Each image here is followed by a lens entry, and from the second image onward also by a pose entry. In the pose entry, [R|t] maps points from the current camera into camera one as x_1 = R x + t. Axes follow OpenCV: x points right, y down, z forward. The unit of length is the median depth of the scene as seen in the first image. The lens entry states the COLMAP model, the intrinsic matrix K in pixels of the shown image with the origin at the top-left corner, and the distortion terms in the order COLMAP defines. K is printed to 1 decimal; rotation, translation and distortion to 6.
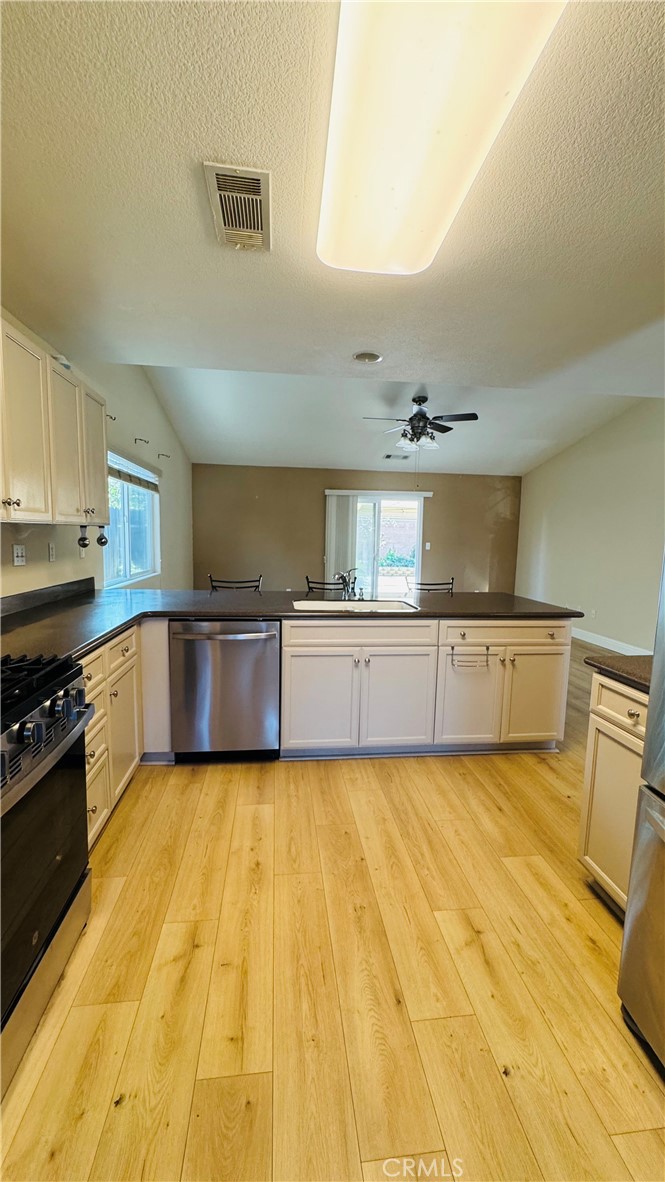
lens RADIAL K [[471.0, 0, 335.4], [0, 471.0, 594.2], [0, 0, 1]] dist [-0.003411, 0.000019]
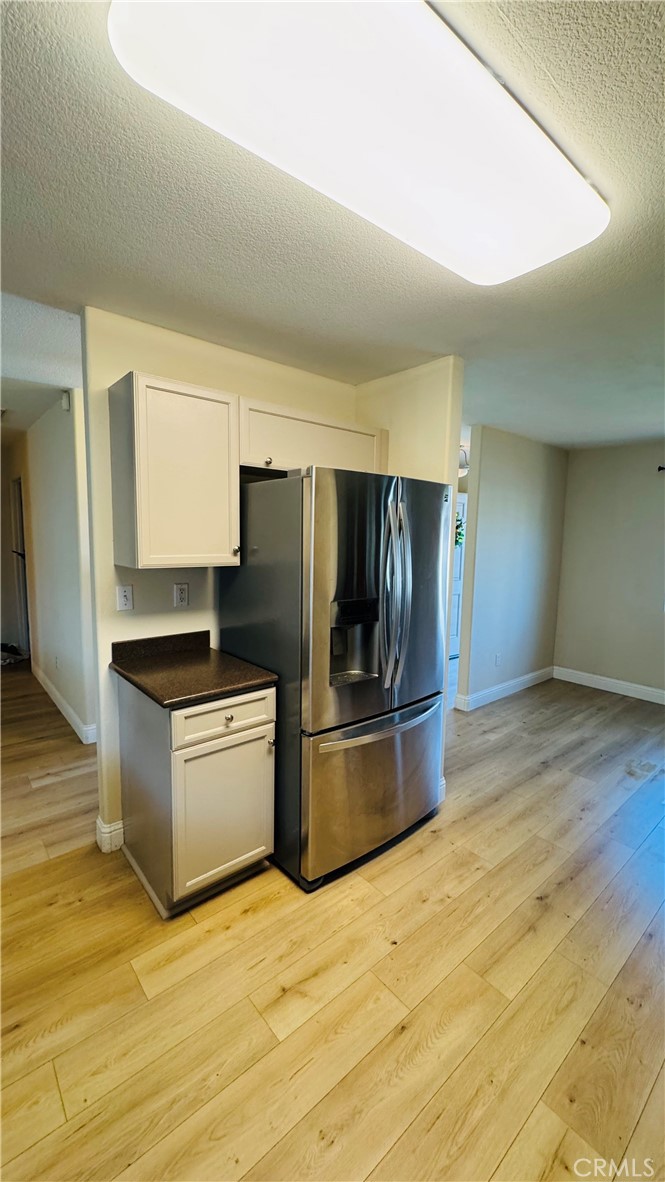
lens RADIAL K [[471.0, 0, 333.3], [0, 471.0, 589.9], [0, 0, 1]] dist [-0.003411, 0.000019]
pose [[-0.548738, -0.129160, 0.825957, -0.426059], [0.071948, 0.977031, 0.200584, -0.263436], [-0.832893, 0.169494, -0.526841, 1.228660]]
